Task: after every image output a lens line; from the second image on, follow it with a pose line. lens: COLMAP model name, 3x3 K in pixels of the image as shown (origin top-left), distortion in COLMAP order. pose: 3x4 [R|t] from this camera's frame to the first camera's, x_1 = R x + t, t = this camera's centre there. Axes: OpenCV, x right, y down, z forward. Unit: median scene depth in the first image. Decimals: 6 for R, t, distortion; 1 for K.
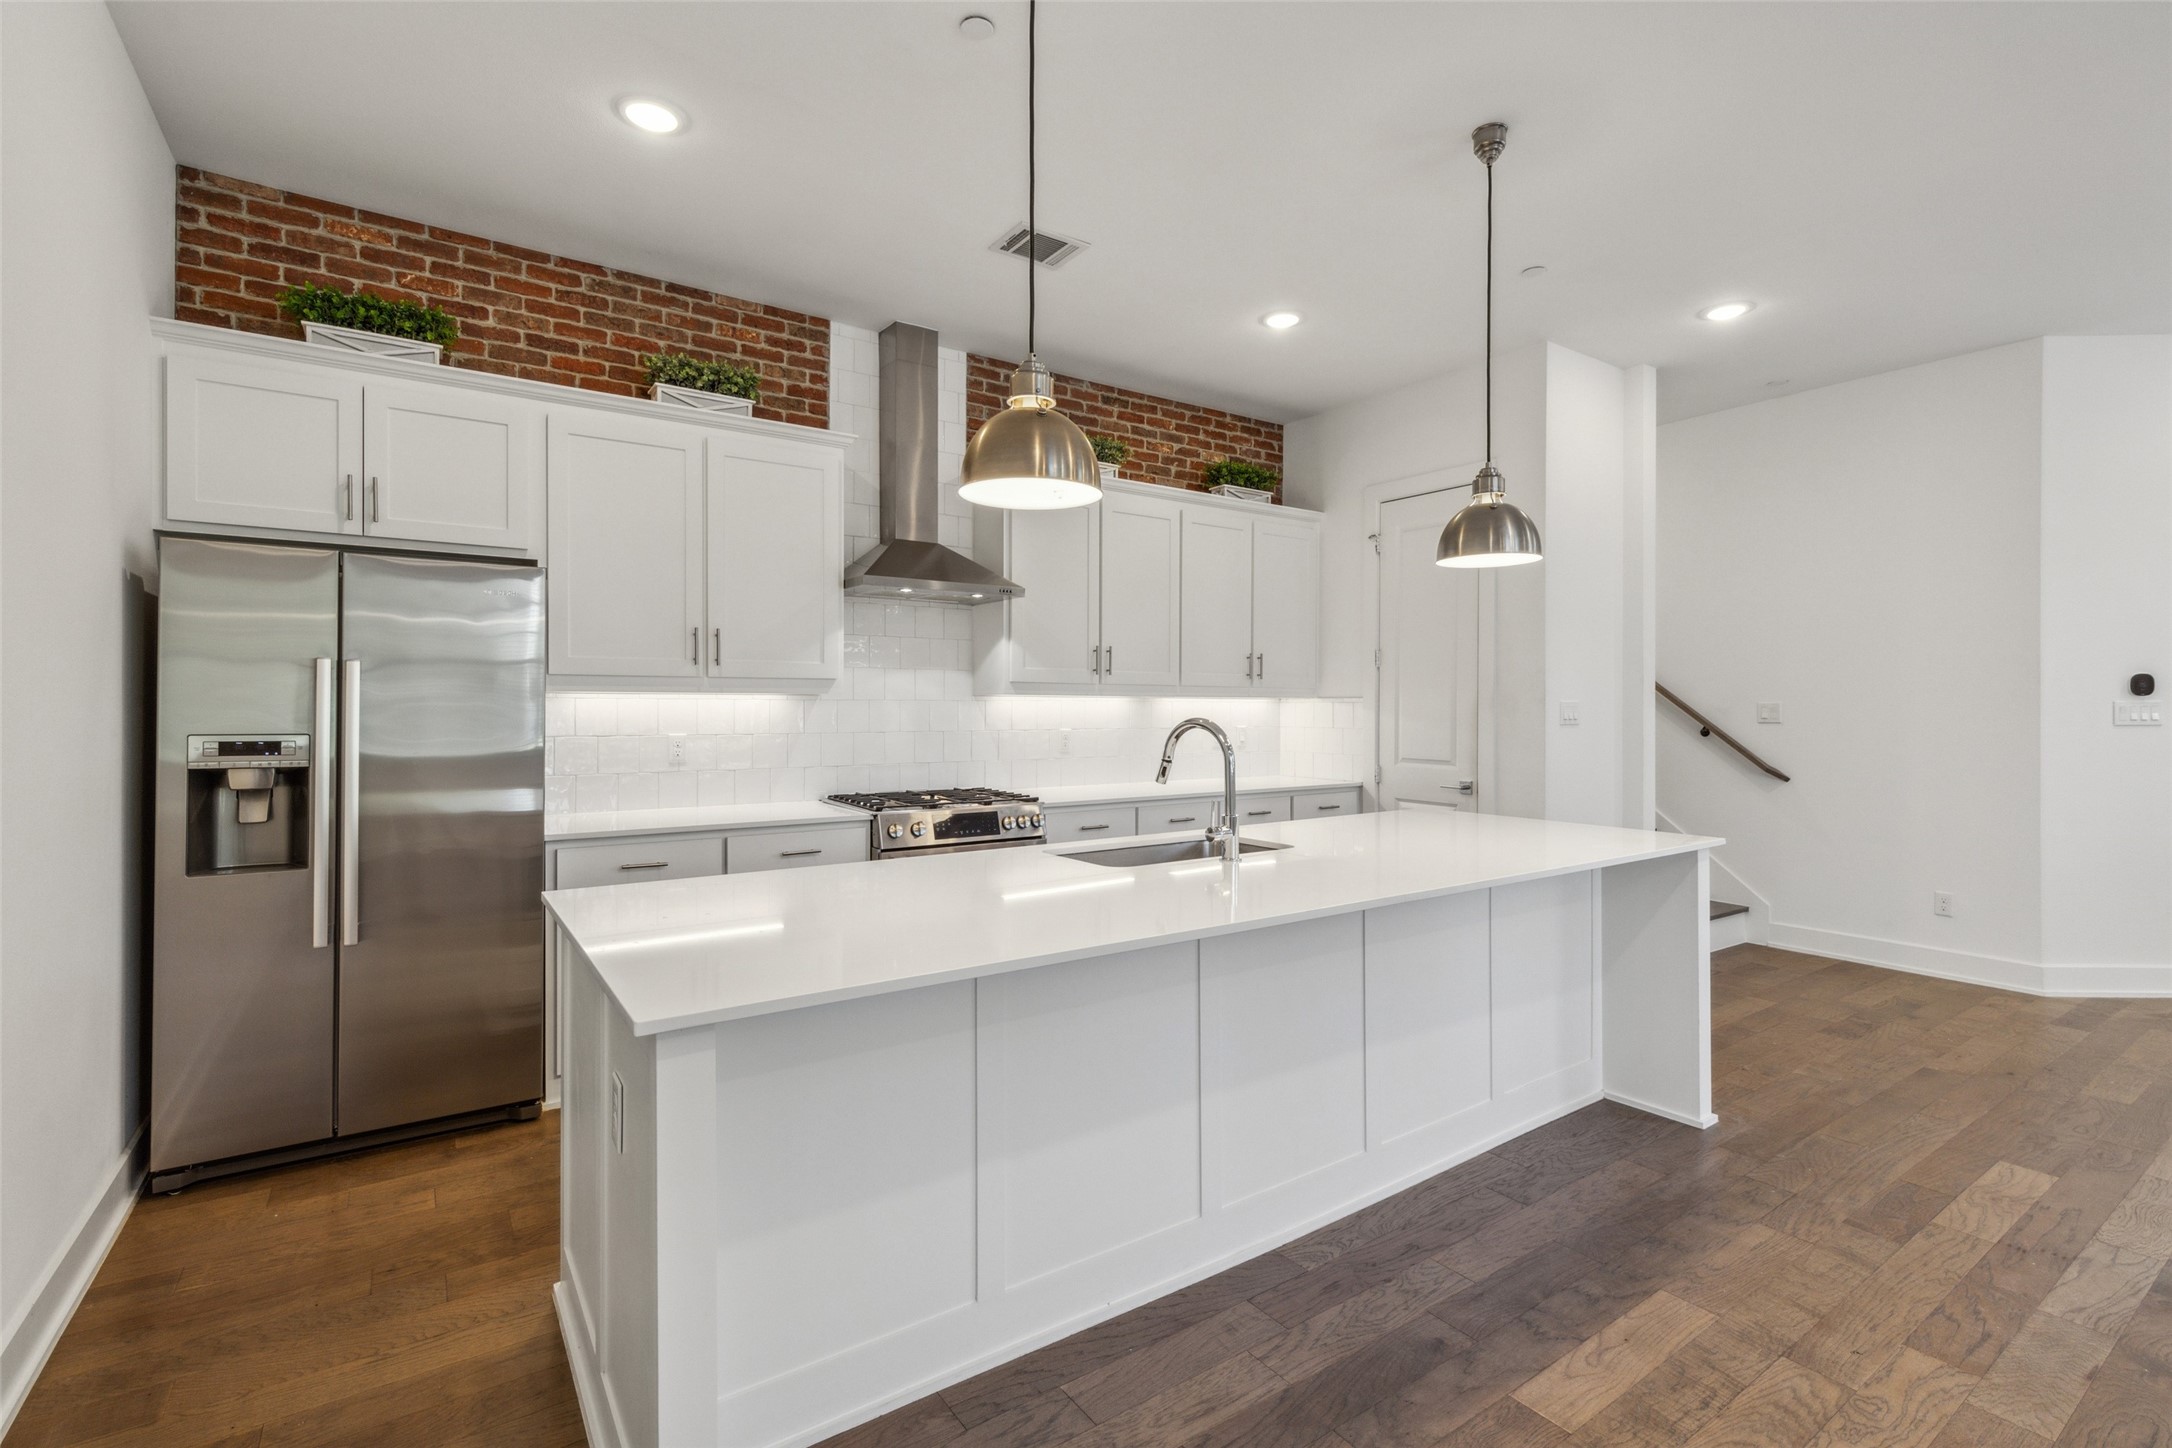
lens RADIAL K [[984.6, 0, 1104.5], [0, 984.6, 701.3], [0, 0, 1]] dist [0.007927, -0.001191]
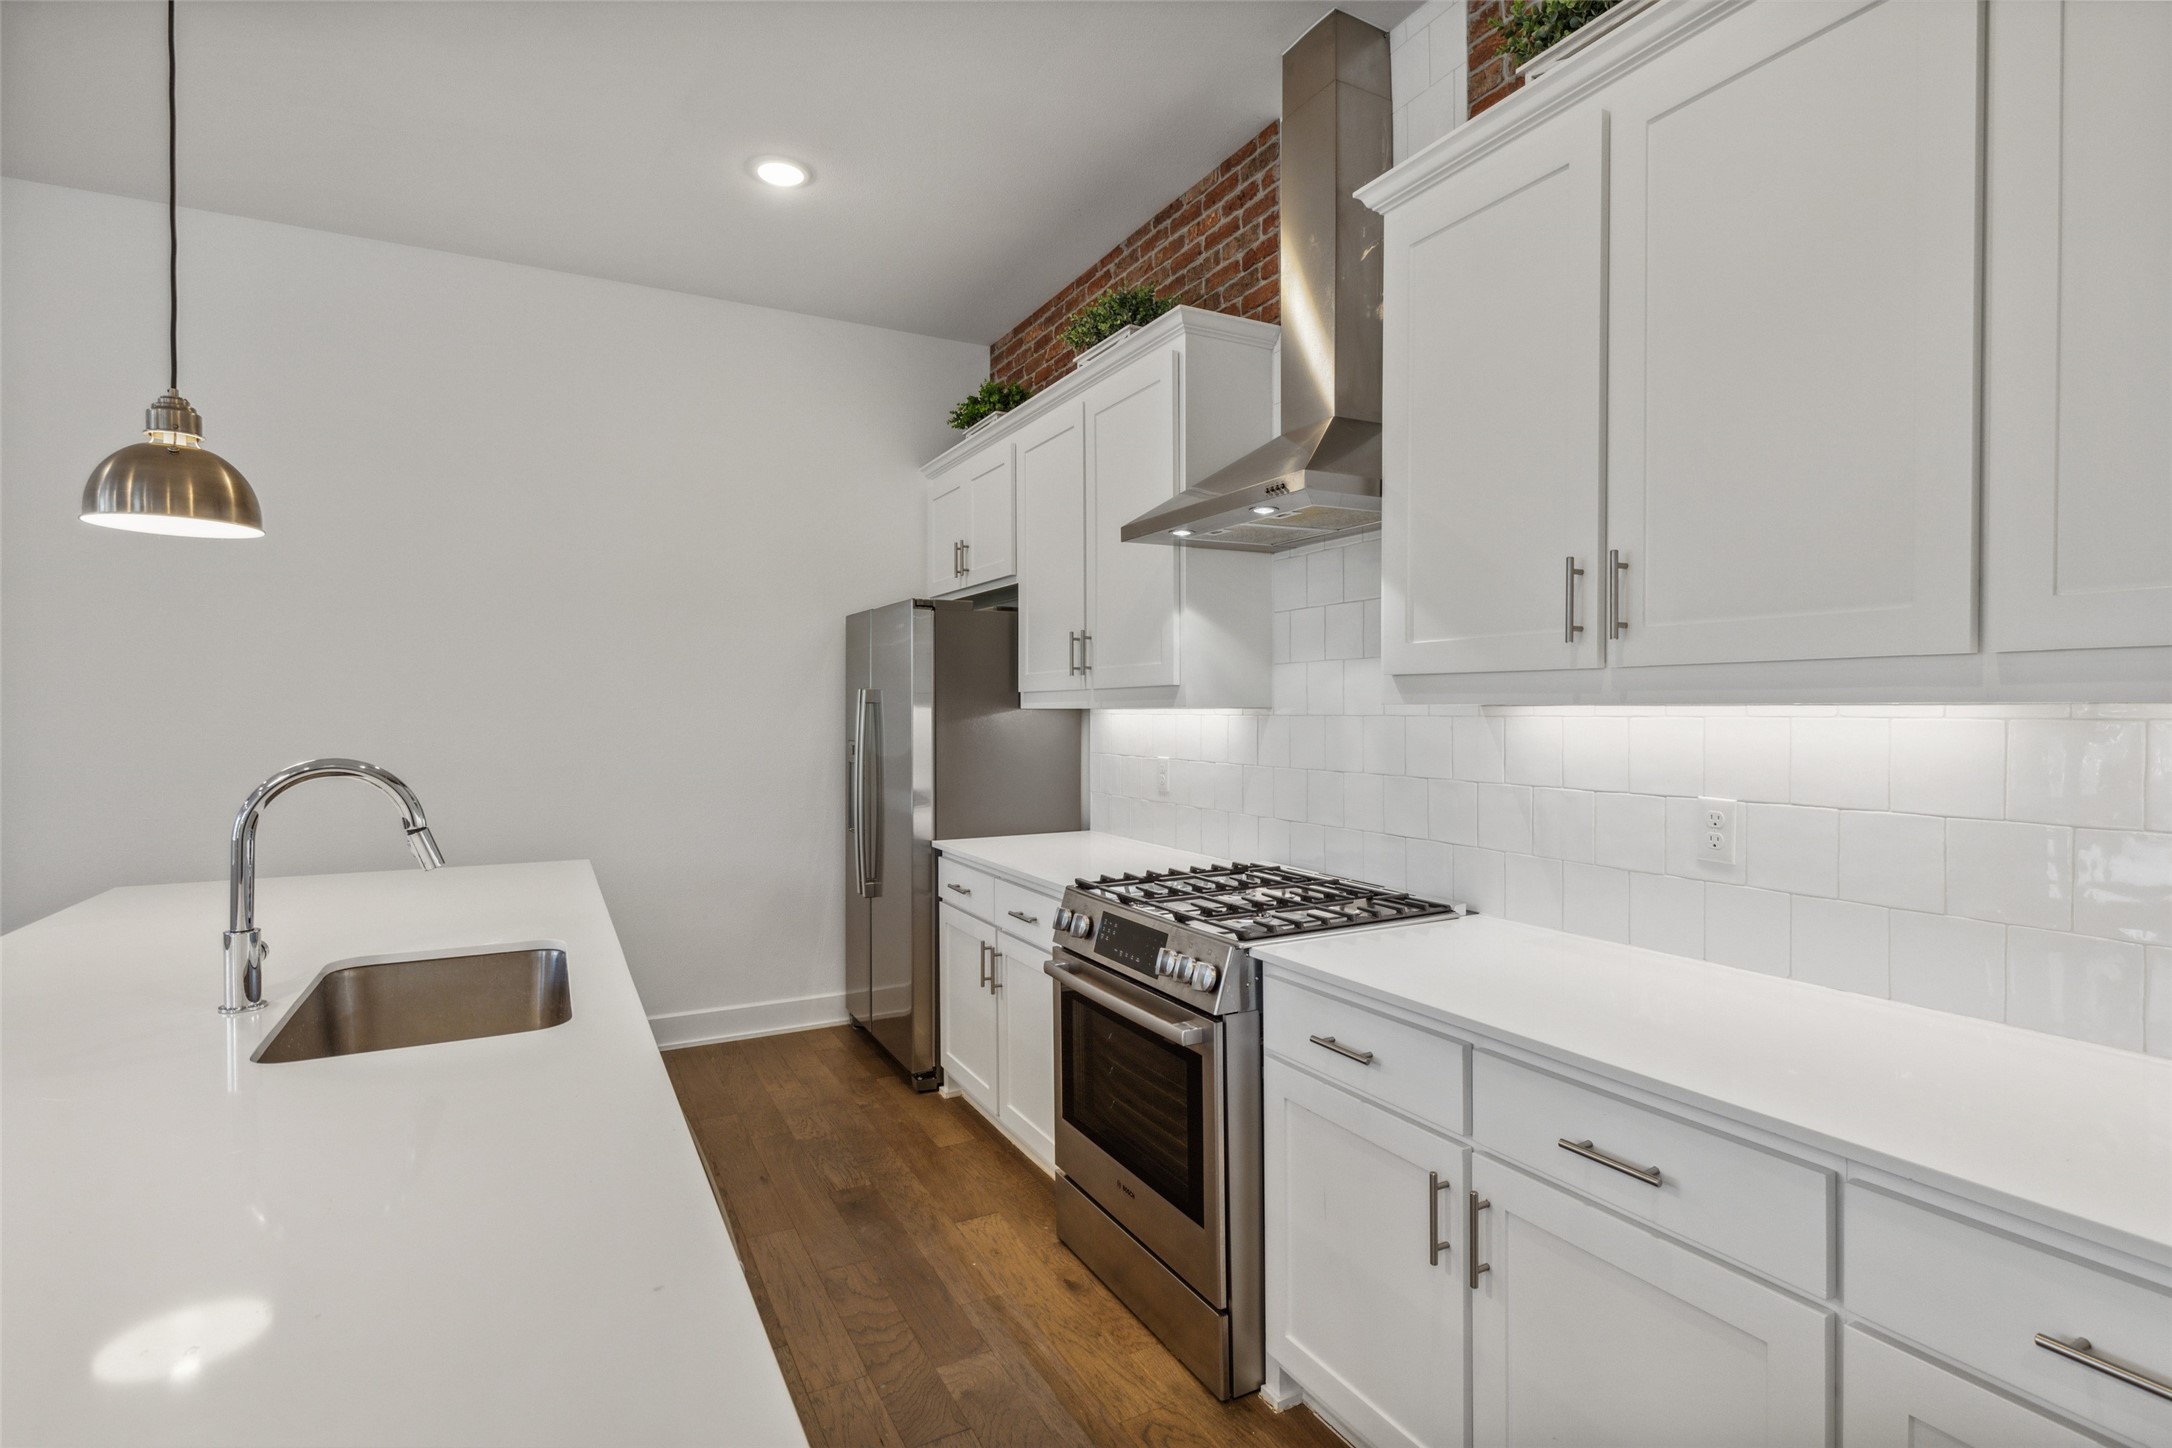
lens RADIAL K [[1050.1, 0, 1096.9], [0, 1050.1, 721.2], [0, 0, 1]] dist [0.001800, 0.000798]
pose [[-0.124220, 0.009460, -0.992210, 0.554804], [0.008987, 0.999924, 0.008409, -0.006282], [0.992214, -0.007872, -0.124296, 1.300654]]
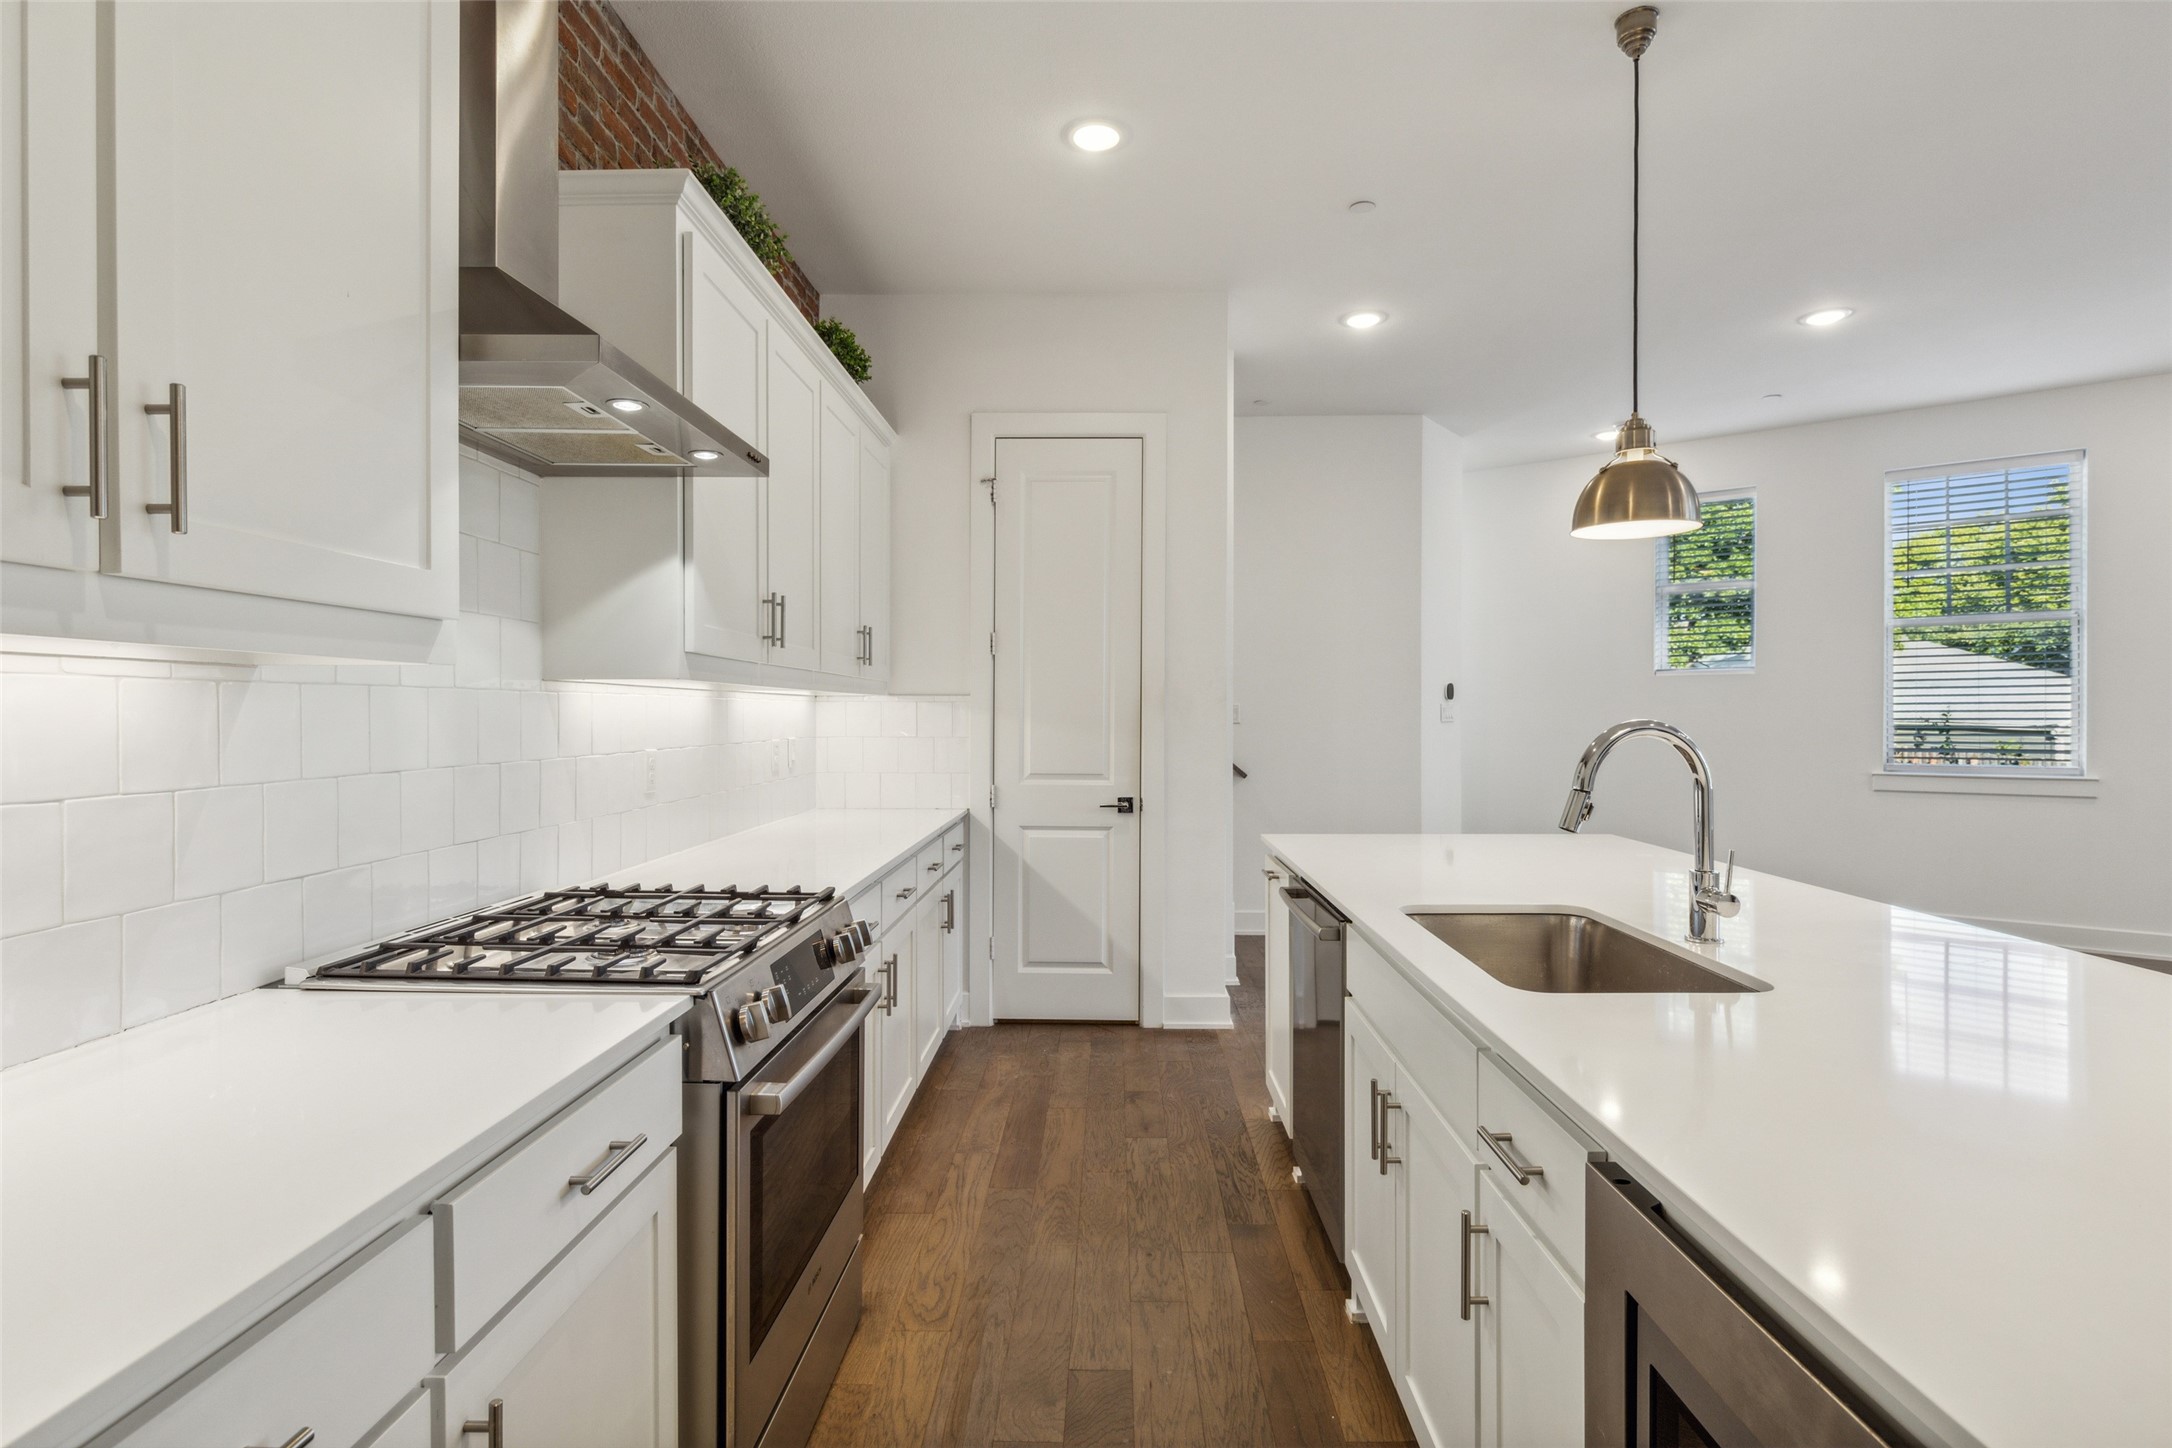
lens RADIAL K [[1050.1, 0, 1096.8], [0, 1050.1, 716.4], [0, 0, 1]] dist [0.001800, 0.000798]
pose [[0.586409, -0.005125, 0.809999, -0.543023], [-0.003456, 0.999955, 0.008829, 0.008050], [-0.810007, -0.007977, 0.586365, 0.764538]]
